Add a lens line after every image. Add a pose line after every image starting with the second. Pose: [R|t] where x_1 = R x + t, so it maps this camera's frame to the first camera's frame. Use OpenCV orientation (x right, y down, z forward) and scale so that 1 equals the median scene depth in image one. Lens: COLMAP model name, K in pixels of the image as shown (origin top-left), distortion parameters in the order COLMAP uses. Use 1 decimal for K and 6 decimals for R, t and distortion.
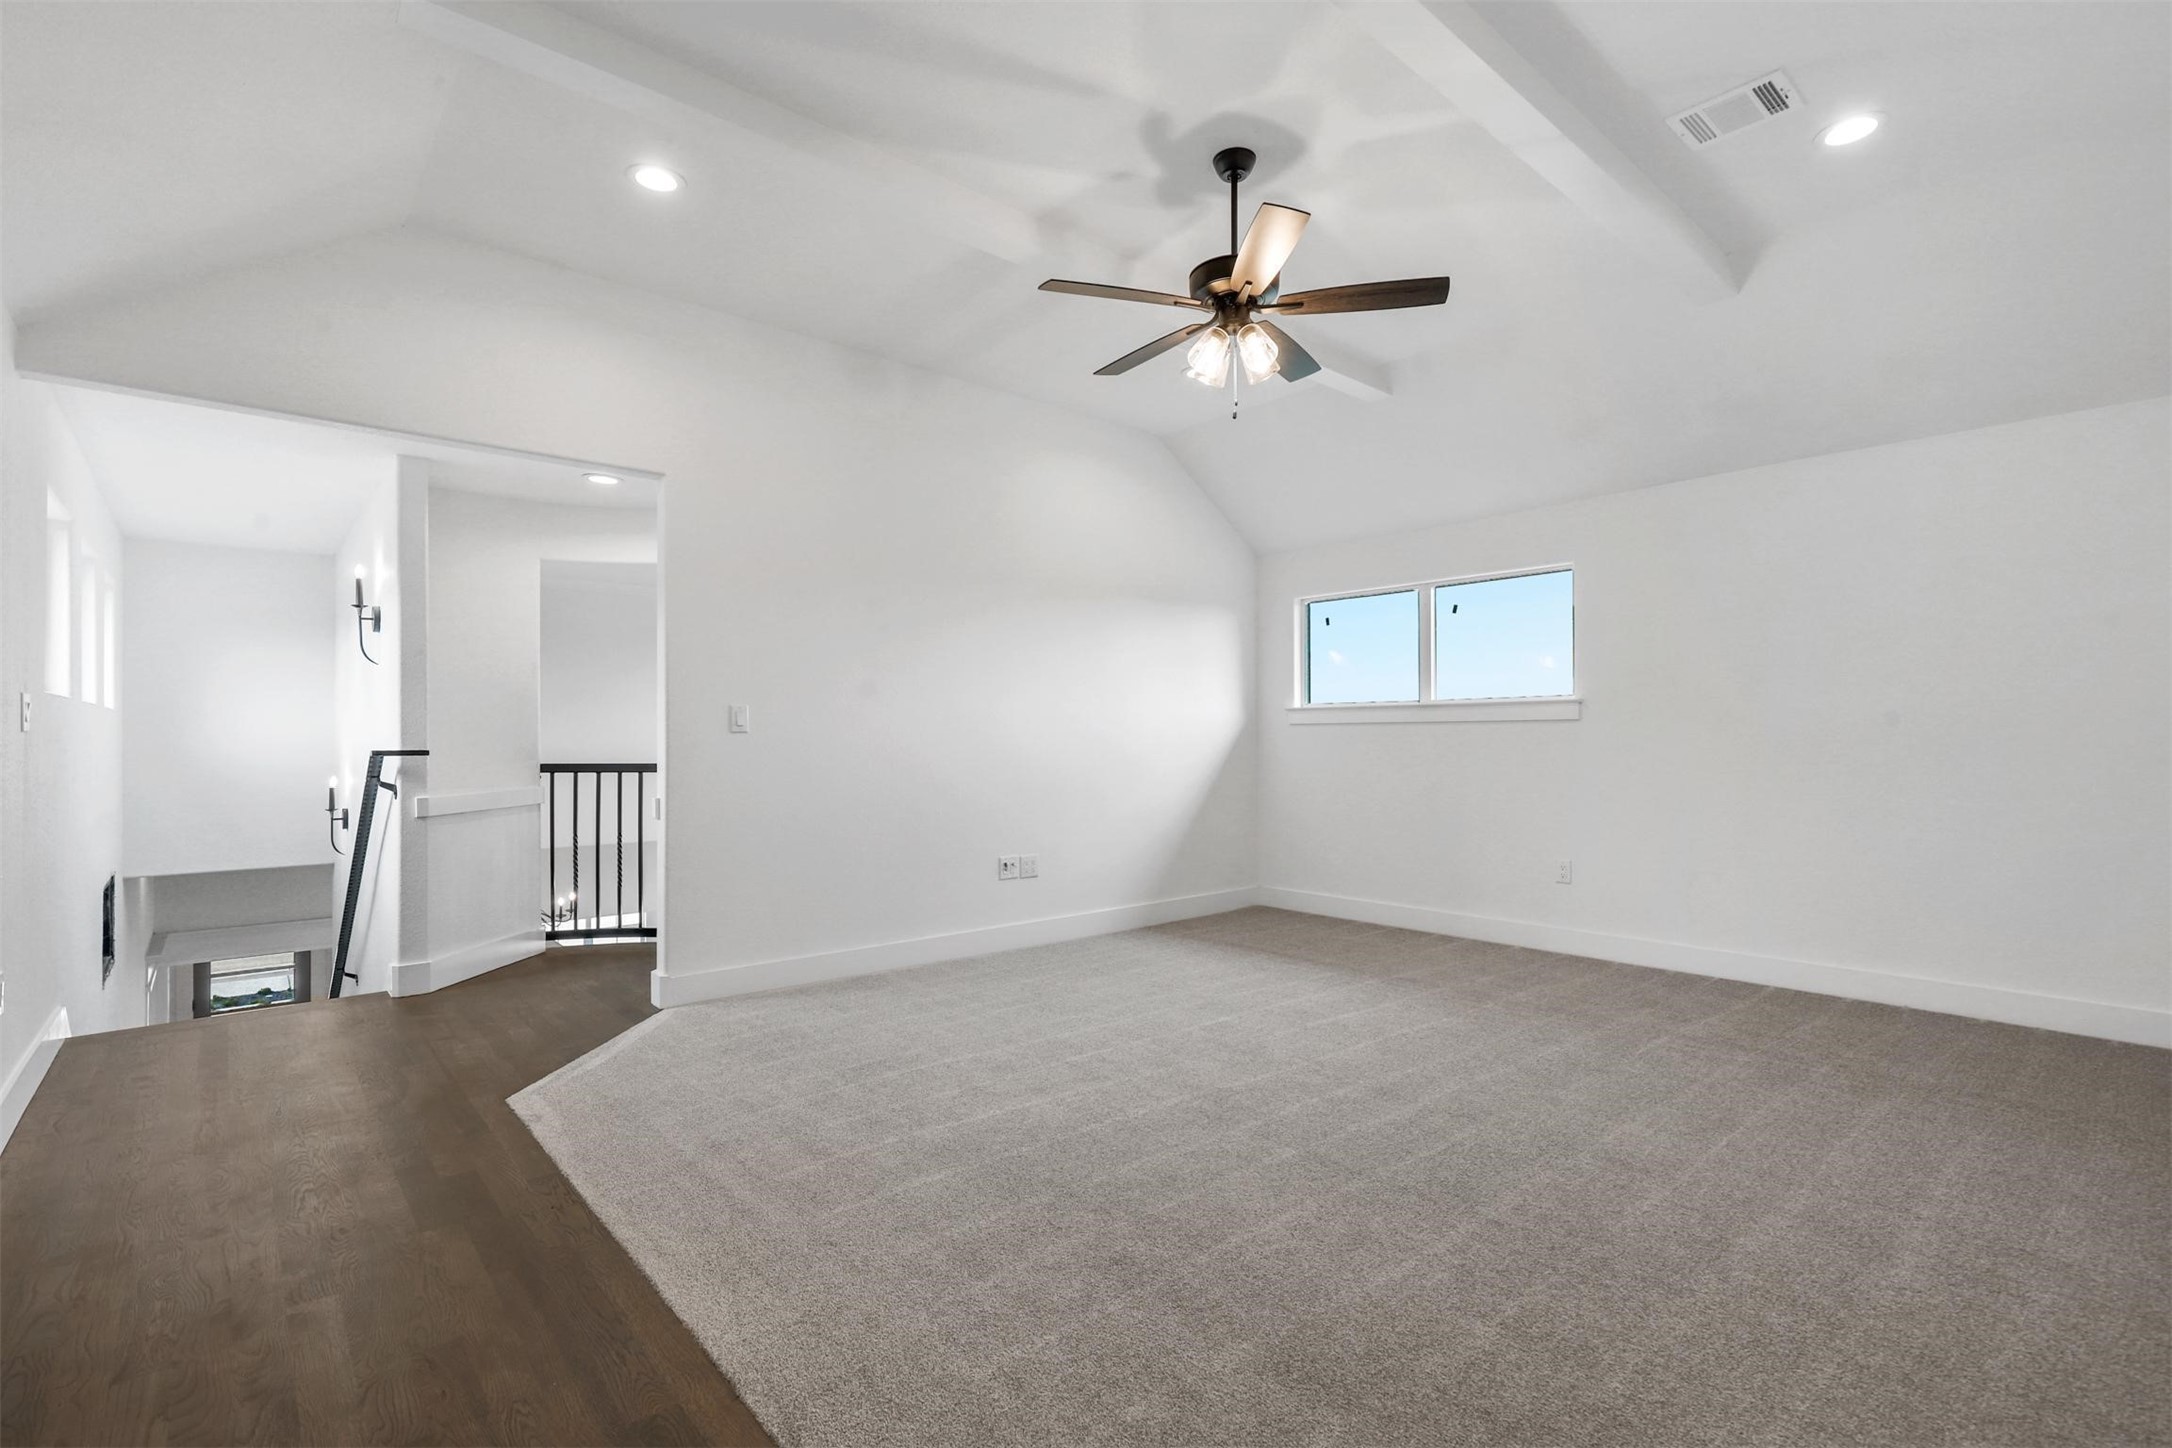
lens RADIAL K [[997.4, 0, 1090.2], [0, 997.4, 730.3], [0, 0, 1]] dist [-0.001023, -0.000117]
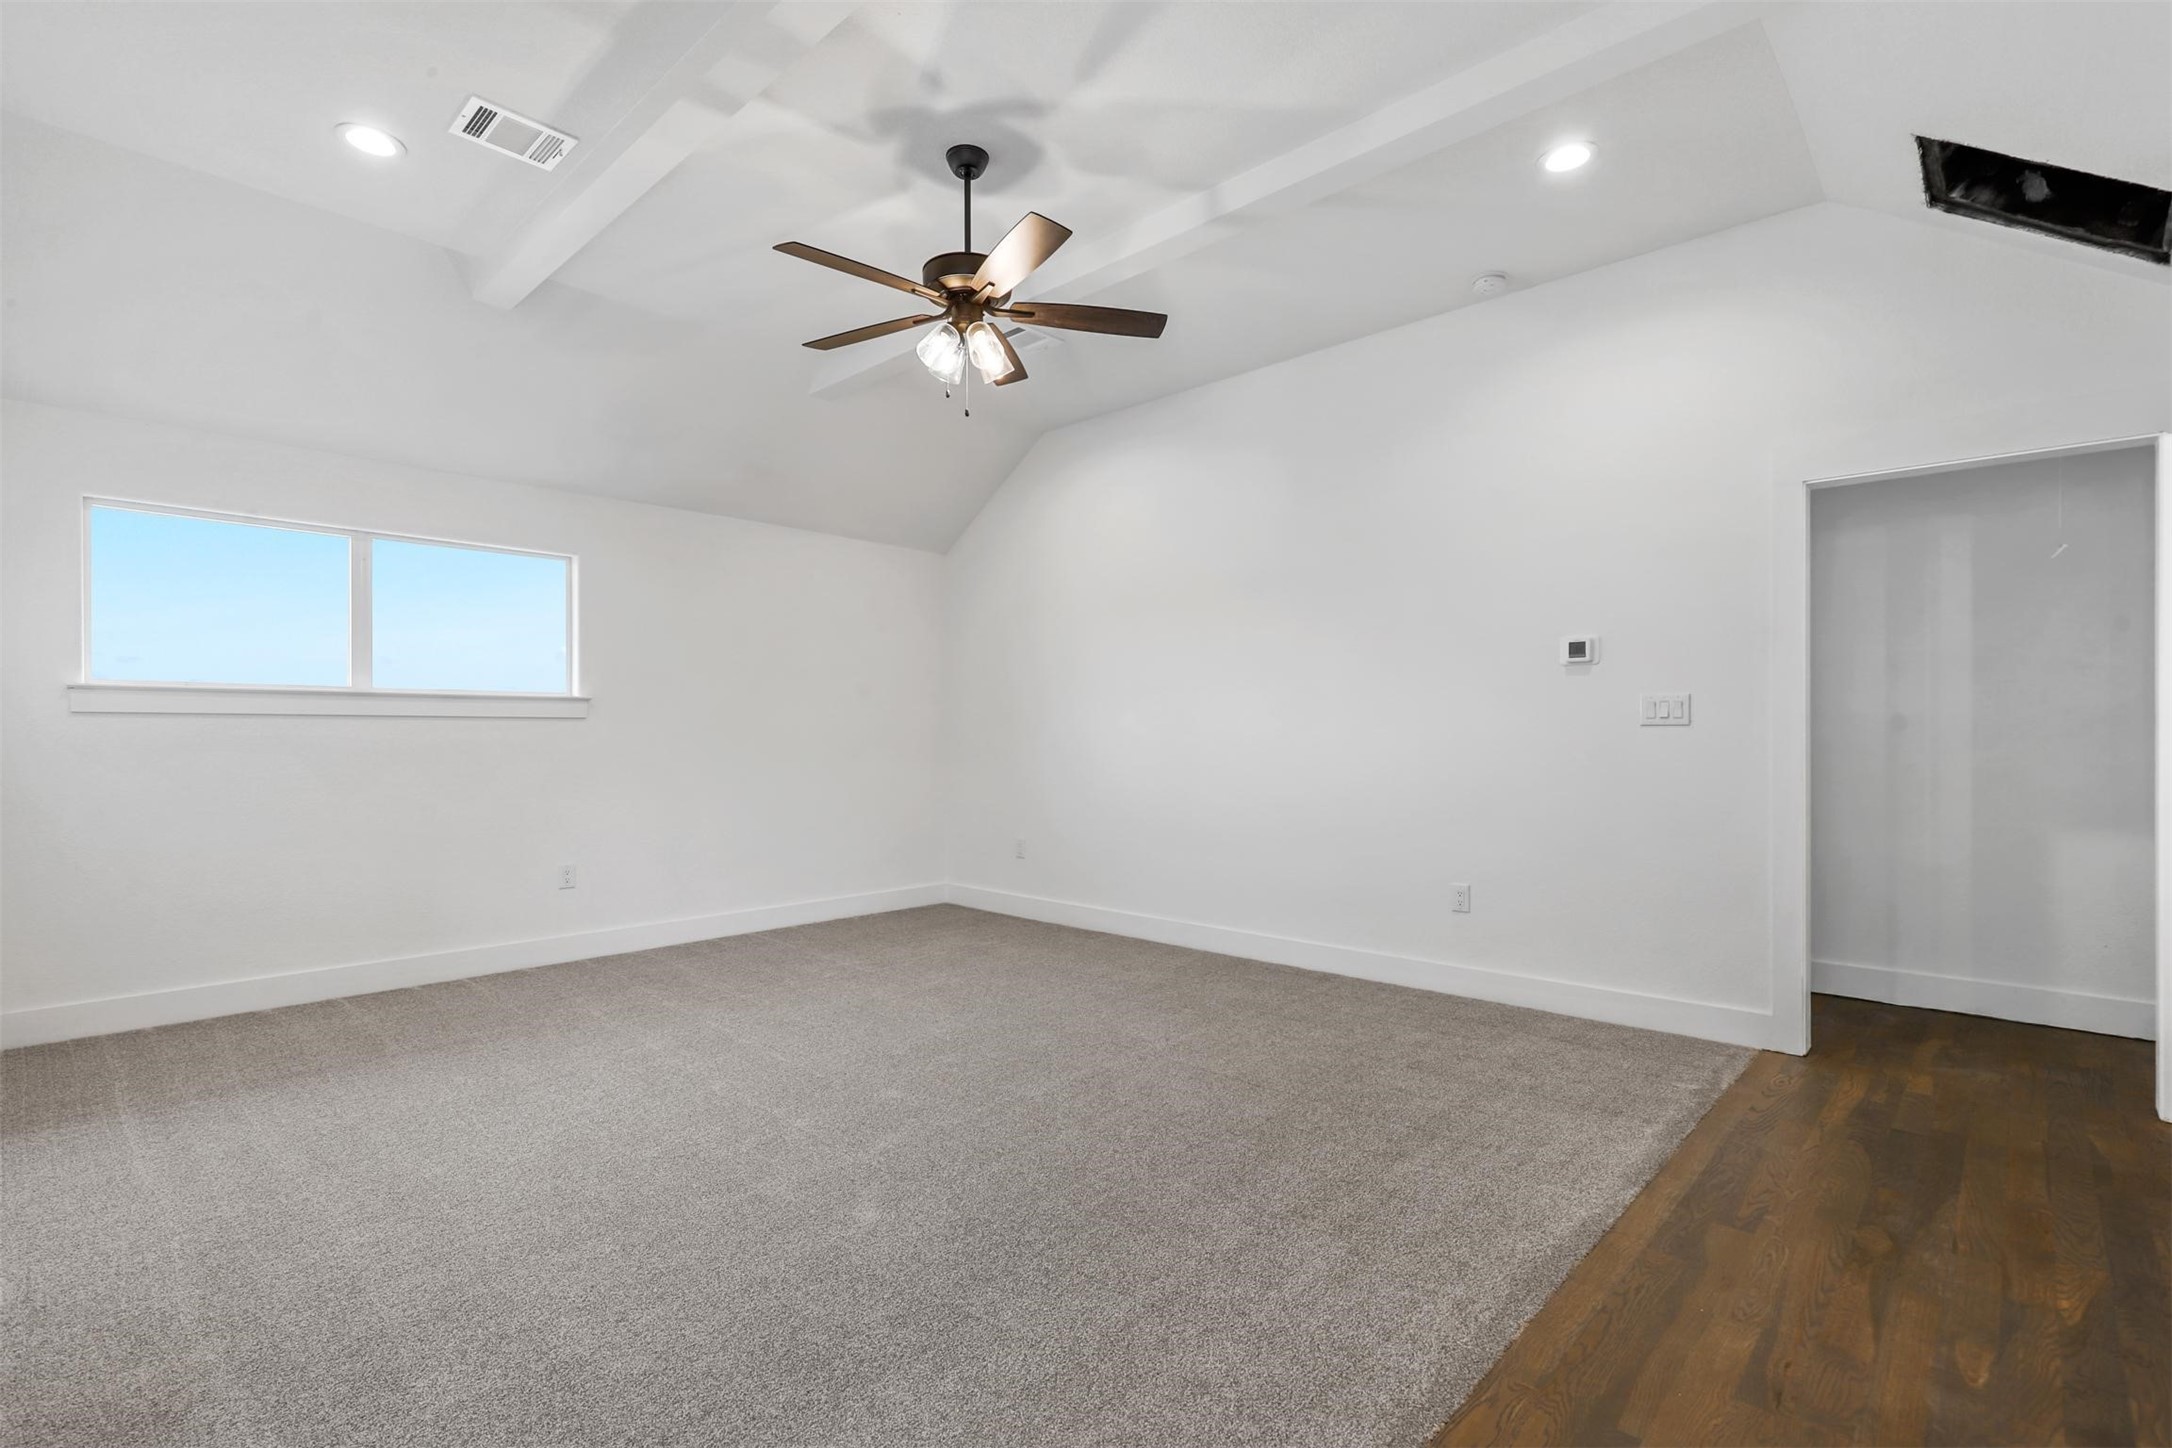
lens RADIAL K [[997.4, 0, 1090.2], [0, 997.4, 730.3], [0, 0, 1]] dist [-0.001023, -0.000117]
pose [[-0.092360, 0.007159, 0.995700, -0.523888], [-0.005626, 0.999954, -0.007712, 0.006300], [-0.995710, -0.006314, -0.092316, 0.589271]]
